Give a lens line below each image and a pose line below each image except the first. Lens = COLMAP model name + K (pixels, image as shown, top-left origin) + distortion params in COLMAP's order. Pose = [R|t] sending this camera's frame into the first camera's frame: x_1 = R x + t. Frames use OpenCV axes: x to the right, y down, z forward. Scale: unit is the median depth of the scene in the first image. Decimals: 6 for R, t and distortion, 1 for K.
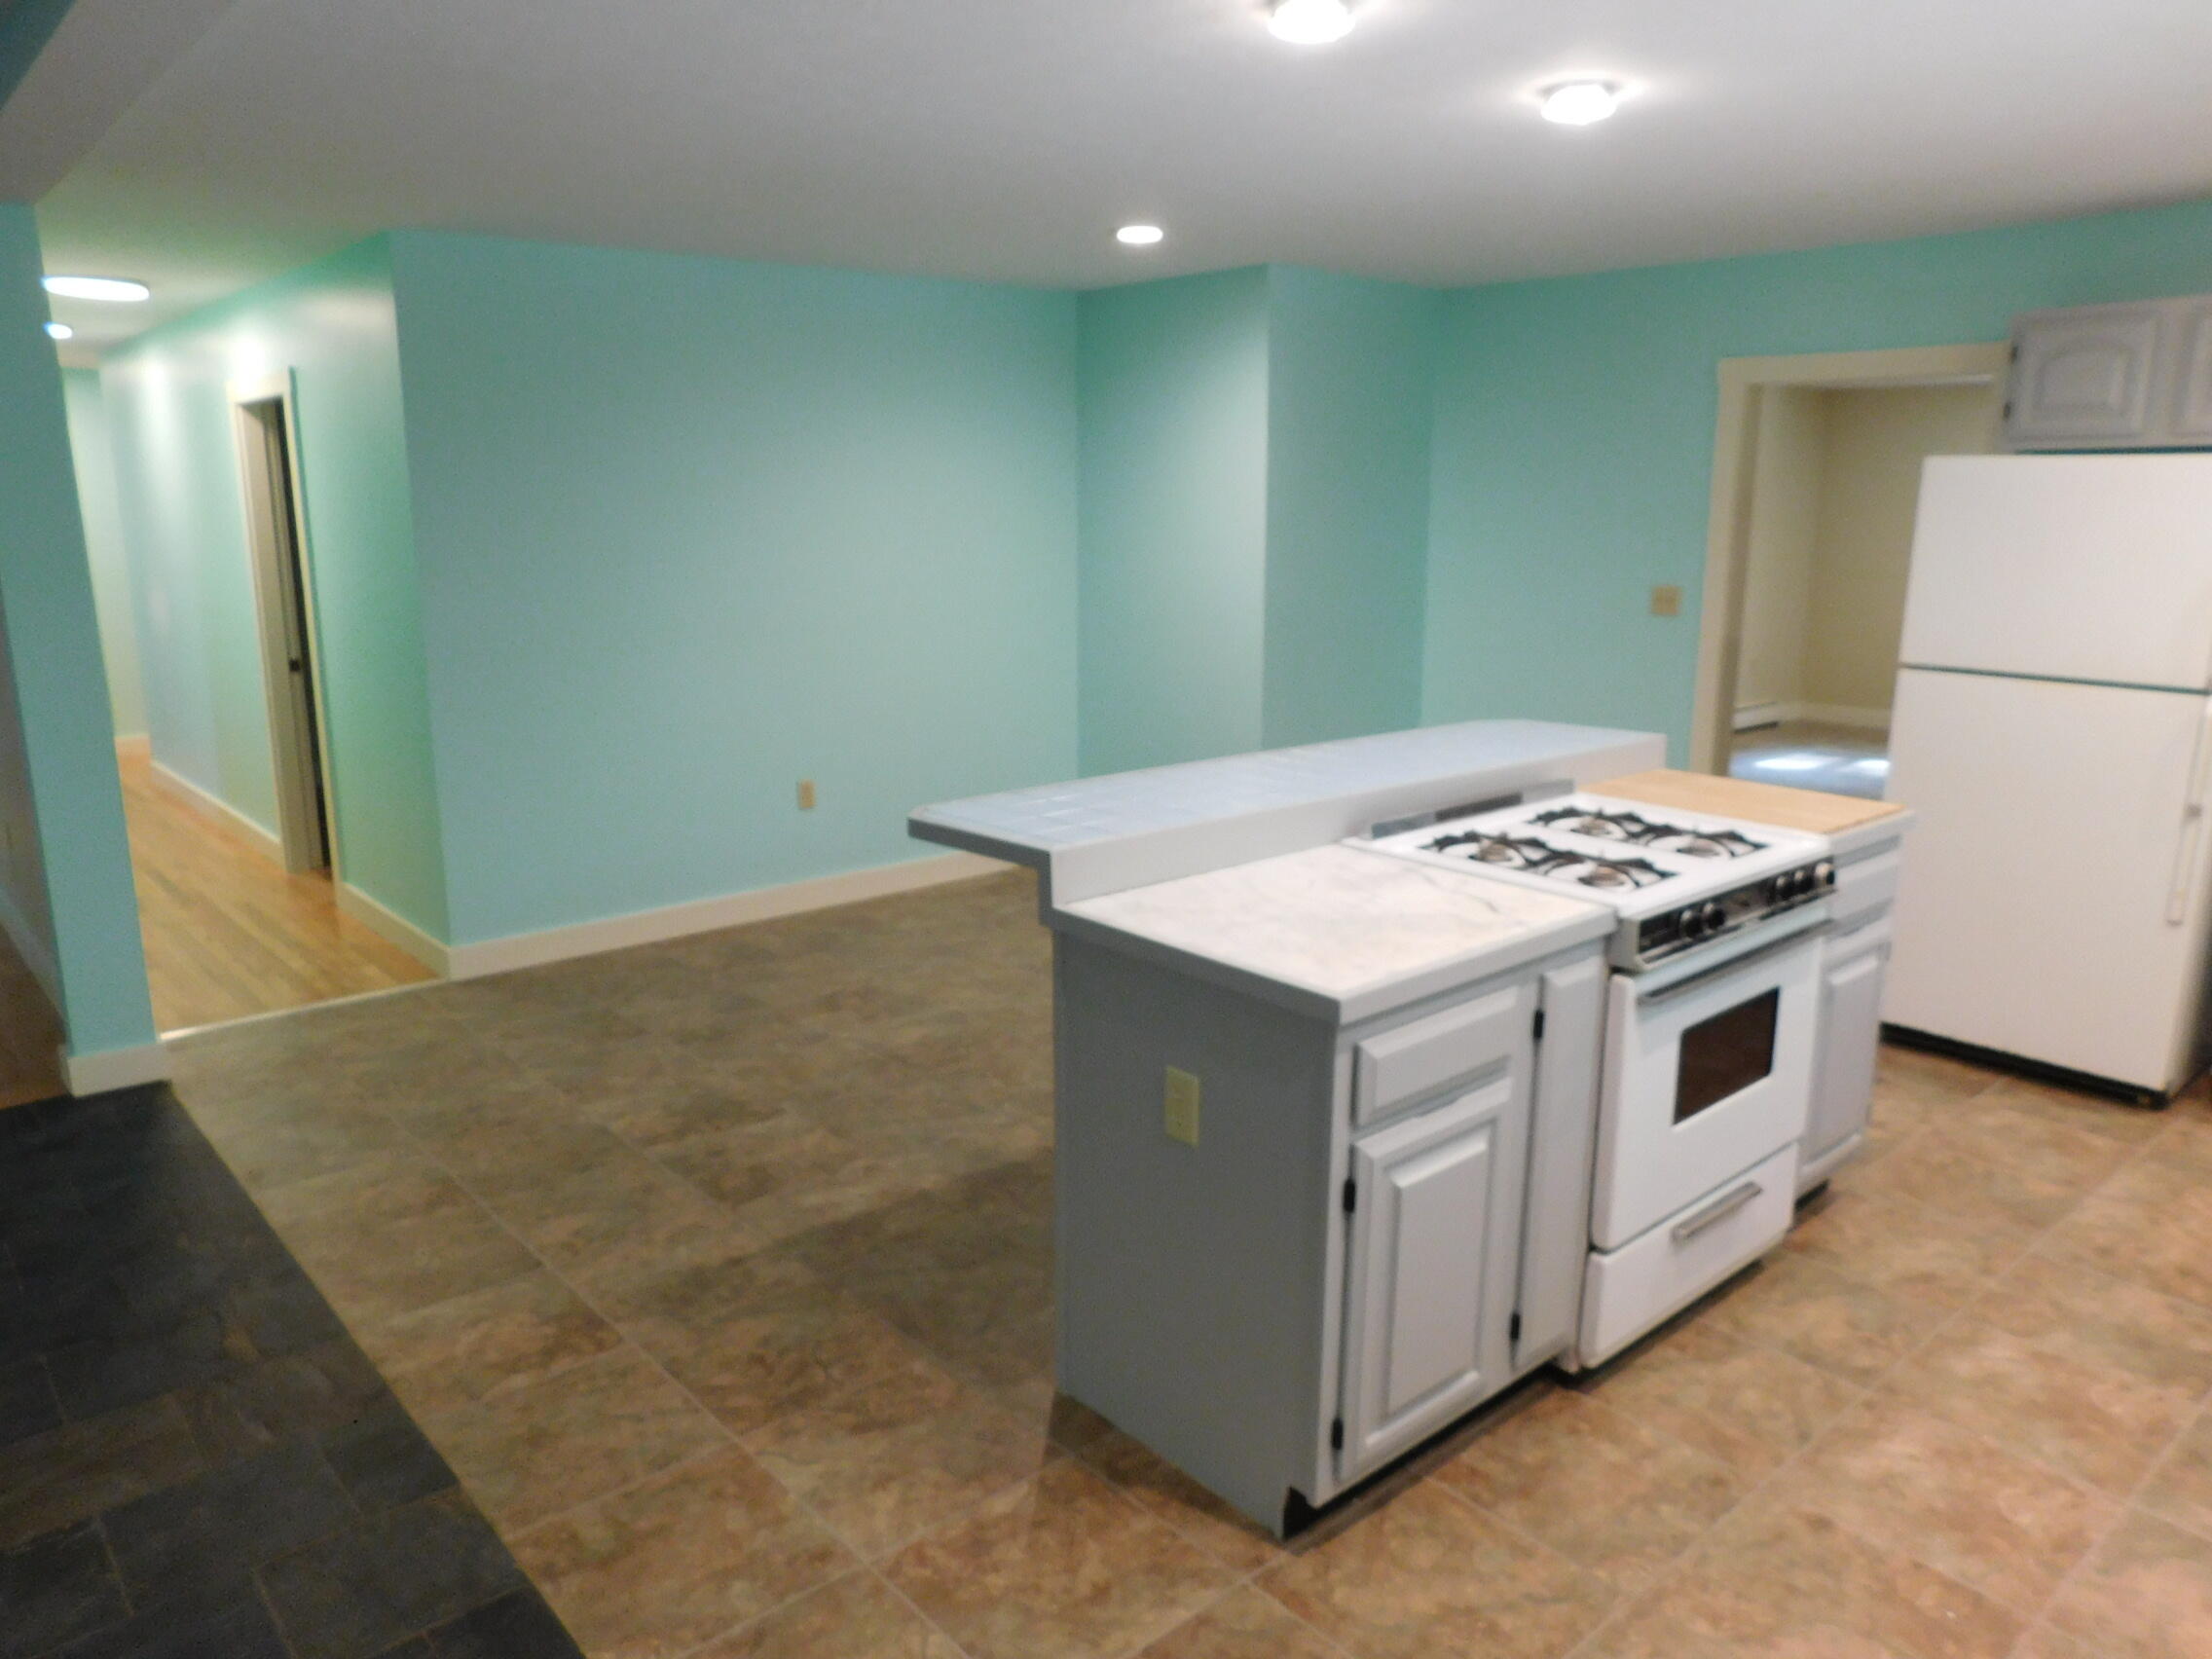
lens RADIAL K [[1542.1, 0, 1114.2], [0, 1542.1, 868.0], [0, 0, 1]] dist [-0.071181, 0.068037]
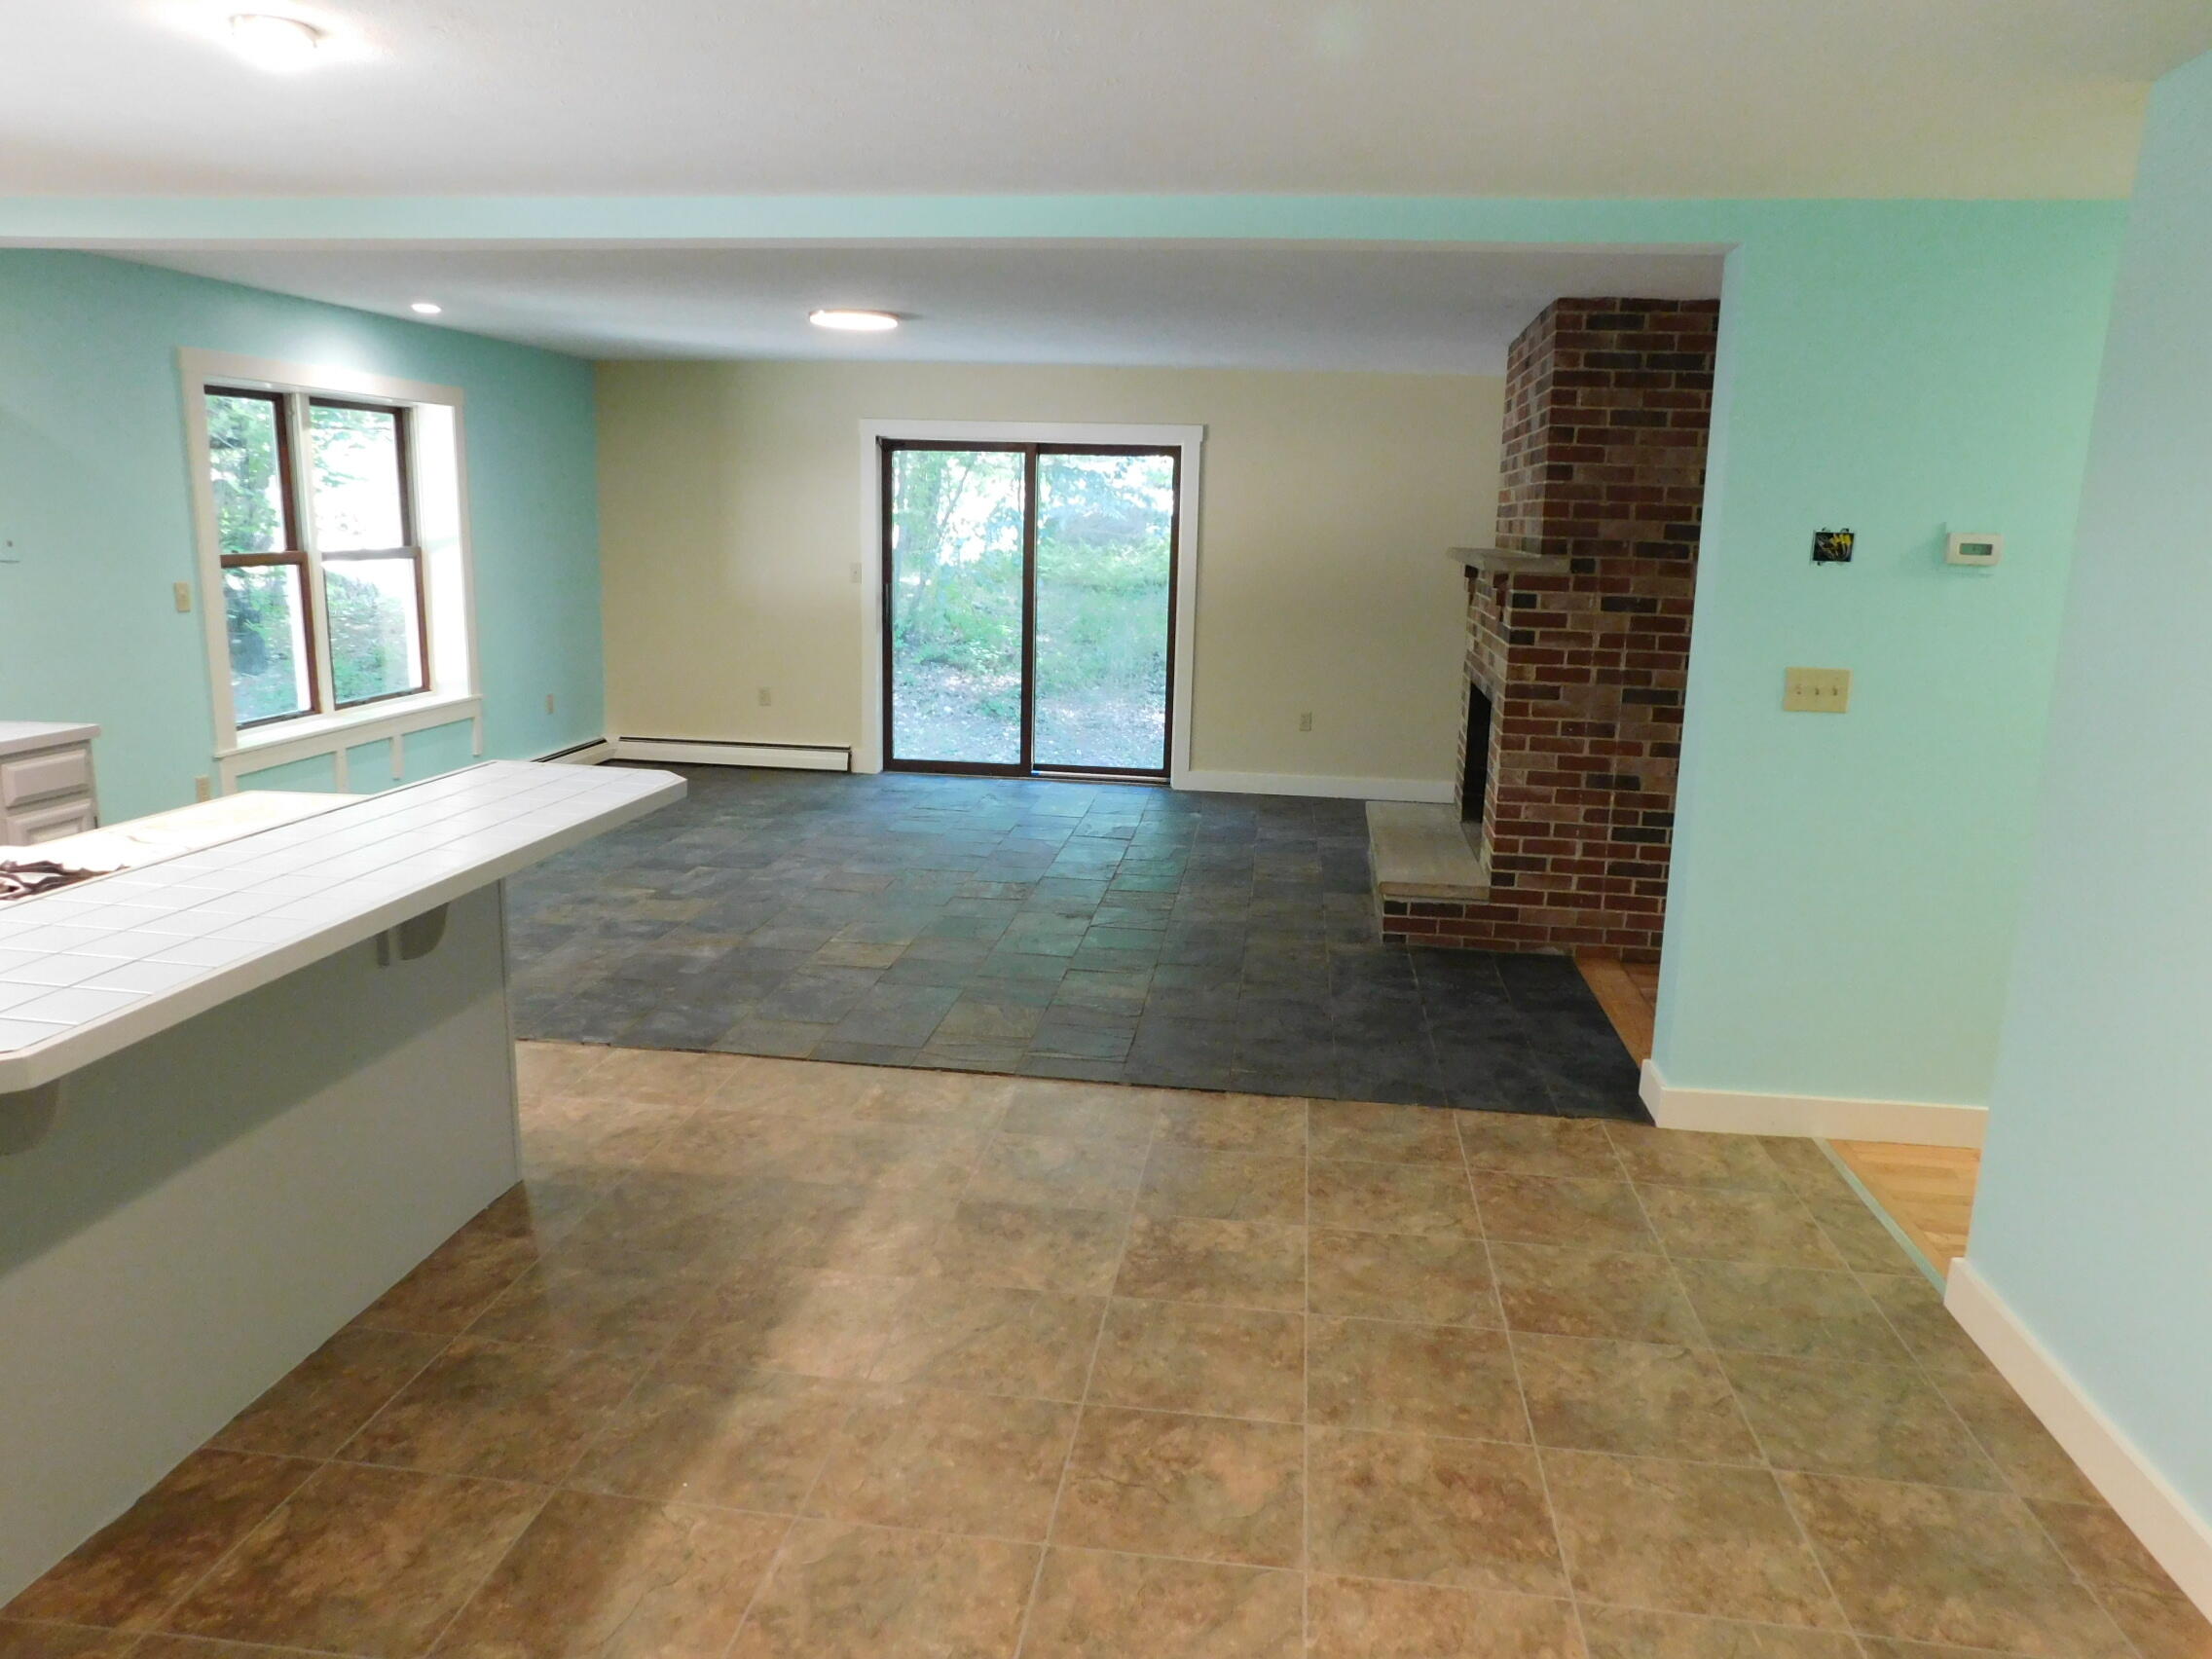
lens RADIAL K [[1542.1, 0, 1112.4], [0, 1542.1, 830.1], [0, 0, 1]] dist [-0.071181, 0.068037]
pose [[-0.749024, 0.111347, -0.653120, 0.349237], [-0.182478, 0.912980, 0.364924, -0.436533], [0.636918, 0.392517, -0.663525, 1.781453]]
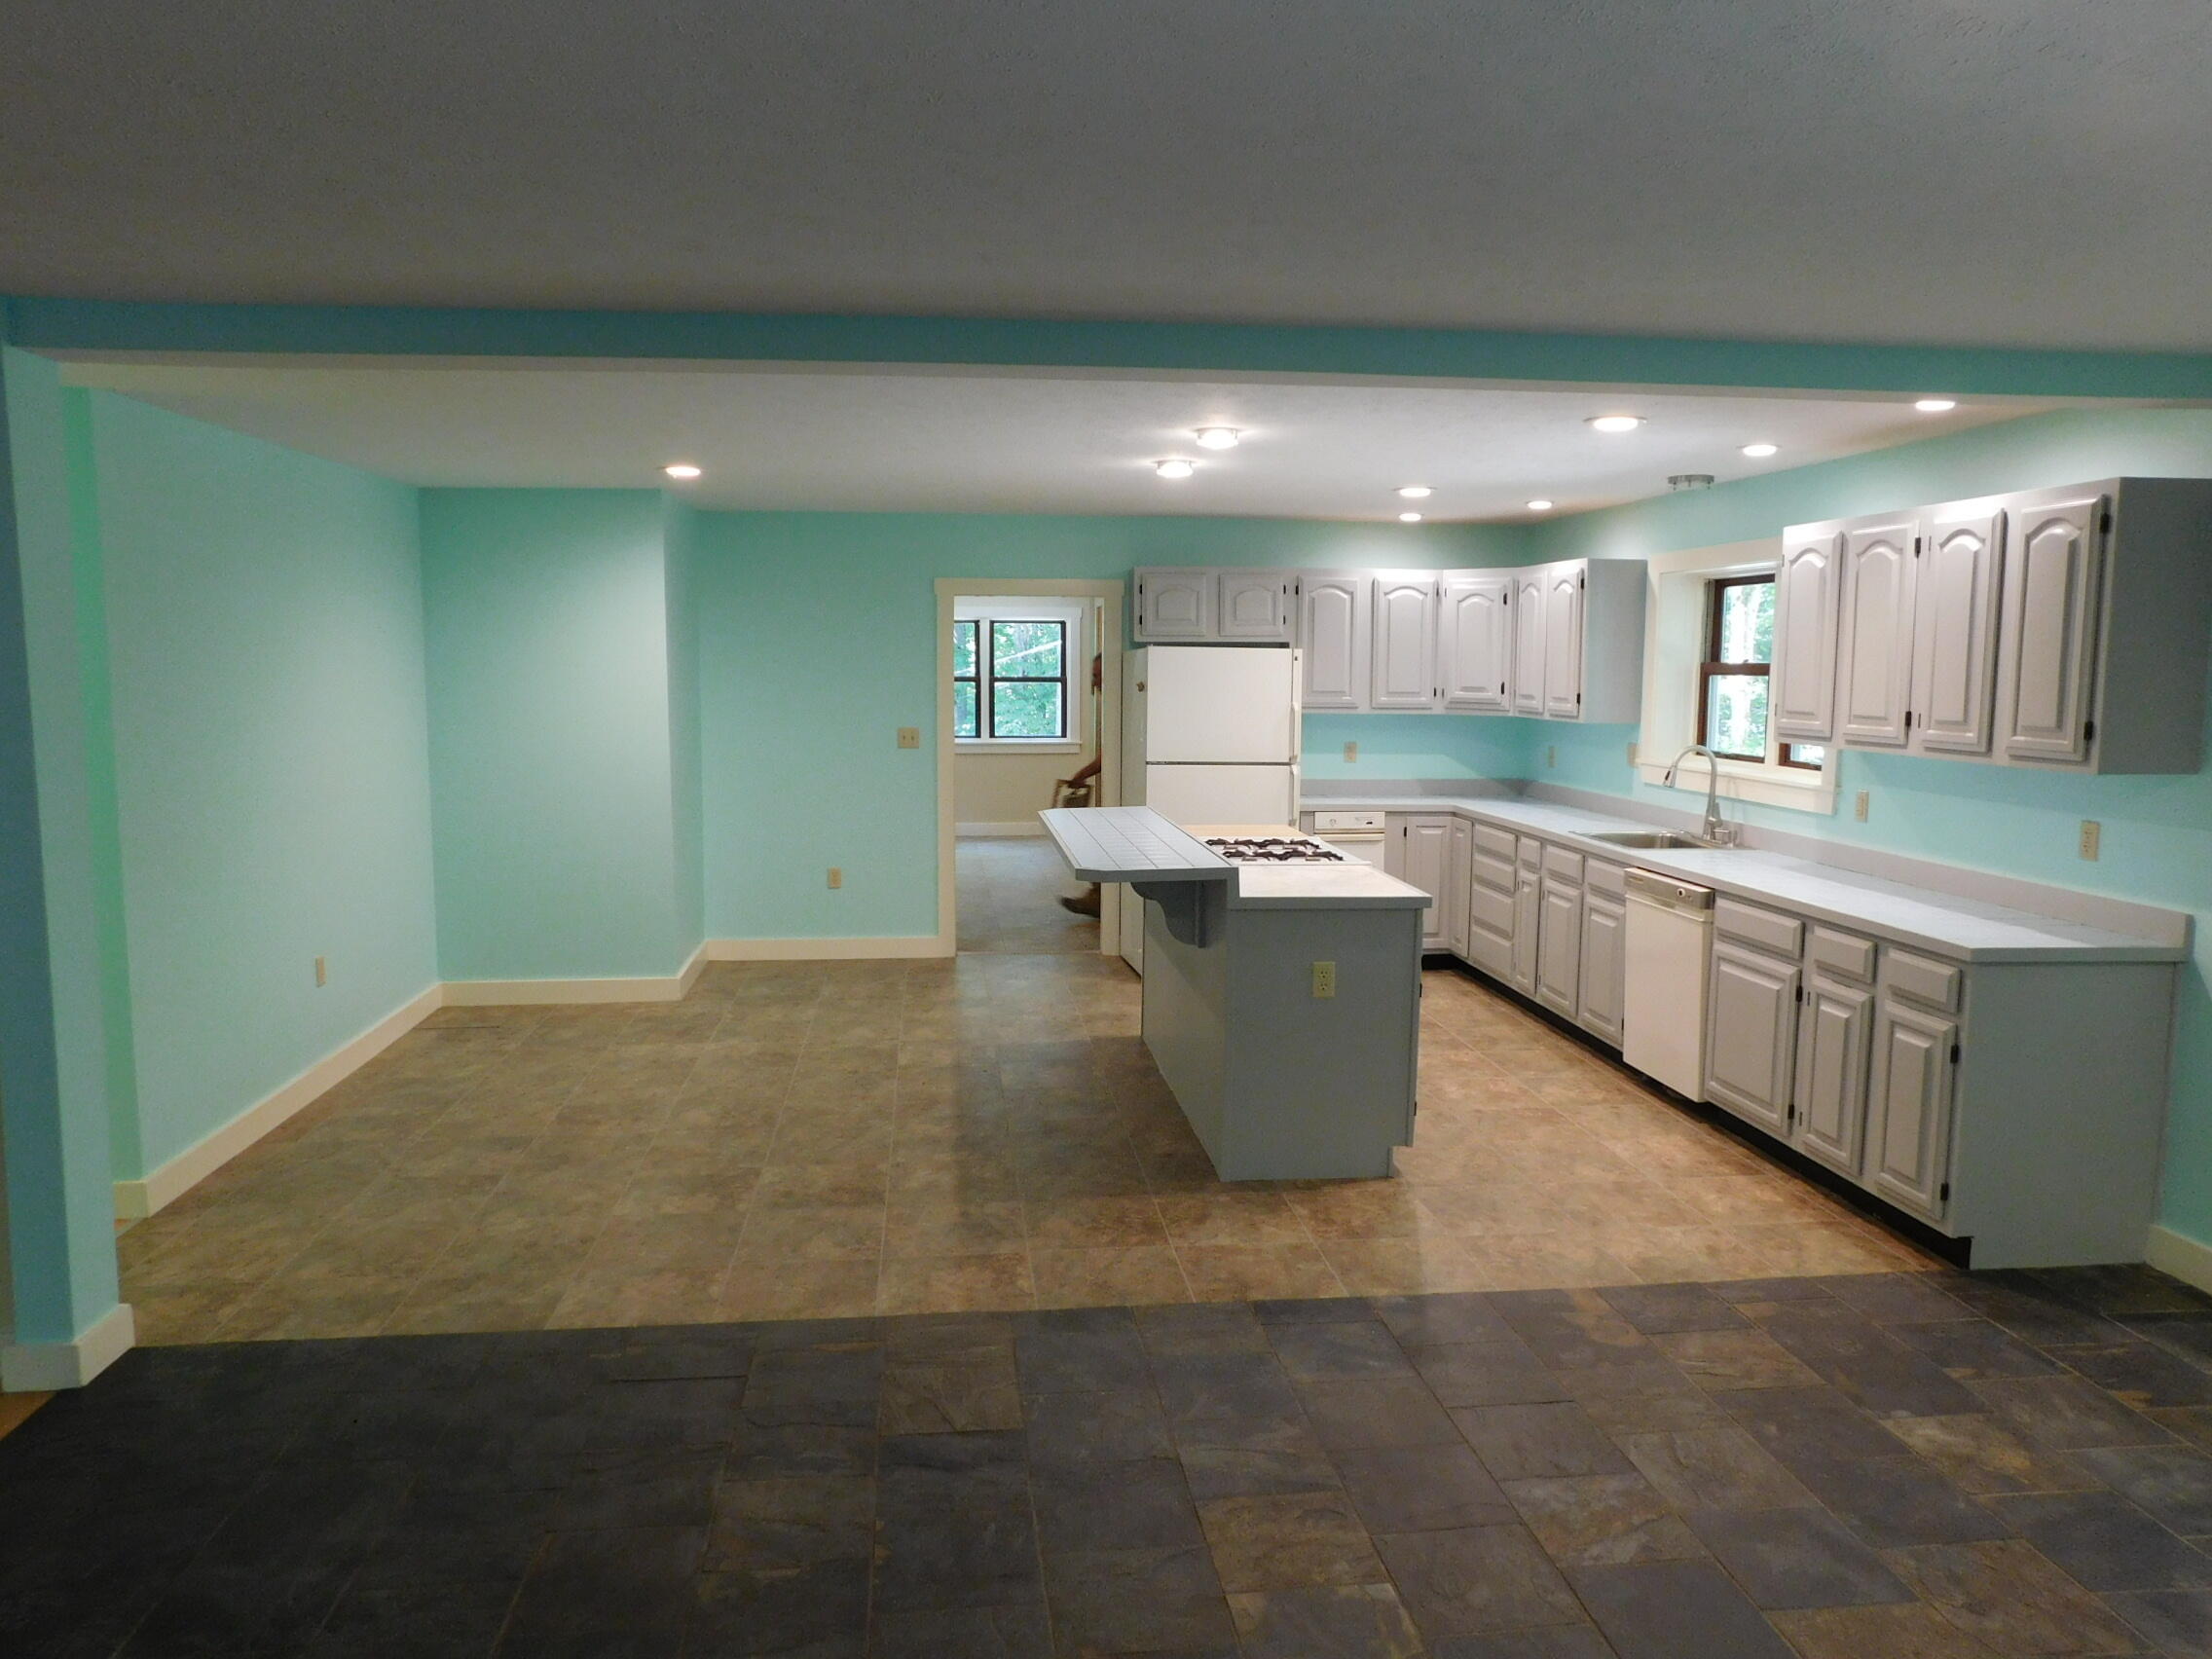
lens RADIAL K [[1542.1, 0, 1115.8], [0, 1542.1, 850.4], [0, 0, 1]] dist [-0.071181, 0.068037]
pose [[0.570553, -0.103120, 0.814761, -1.282304], [0.189292, 0.981886, -0.008283, -0.033866], [-0.799148, 0.158954, 0.579737, 0.015188]]
